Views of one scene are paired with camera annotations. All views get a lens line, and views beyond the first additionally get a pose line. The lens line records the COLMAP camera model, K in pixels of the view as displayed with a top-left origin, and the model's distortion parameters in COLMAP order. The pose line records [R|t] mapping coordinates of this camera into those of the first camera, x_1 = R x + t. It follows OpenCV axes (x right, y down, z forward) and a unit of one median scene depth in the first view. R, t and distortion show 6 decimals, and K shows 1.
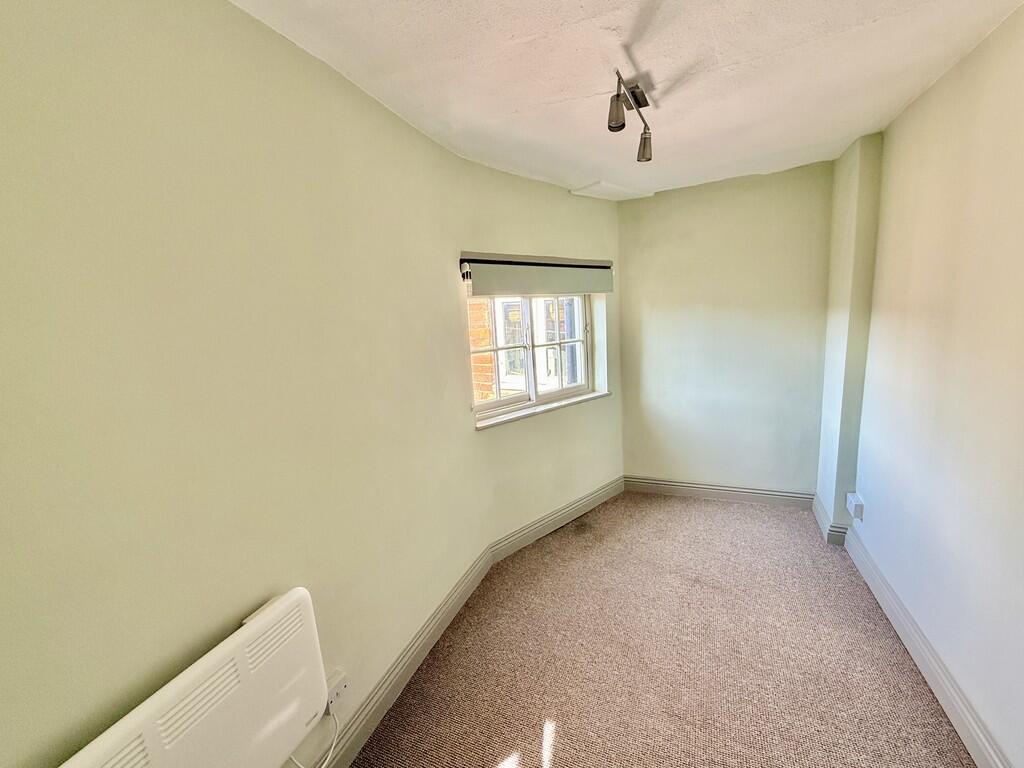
lens RADIAL K [[408.7, 0, 506.0], [0, 408.7, 382.3], [0, 0, 1]] dist [0.000309, -0.000002]
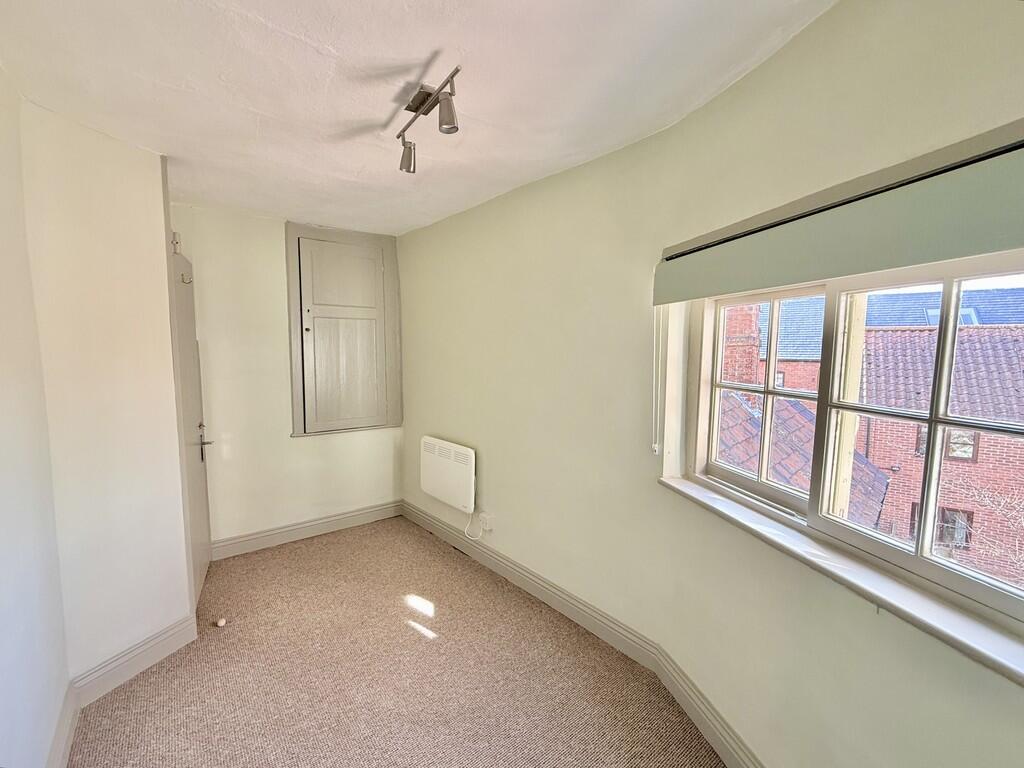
lens RADIAL K [[408.7, 0, 506.0], [0, 408.7, 382.3], [0, 0, 1]] dist [0.000309, -0.000002]
pose [[-0.441507, 0.145304, -0.885414, 1.051023], [-0.126525, 0.966858, 0.221761, -0.296102], [0.888292, 0.209936, -0.408490, 1.553888]]
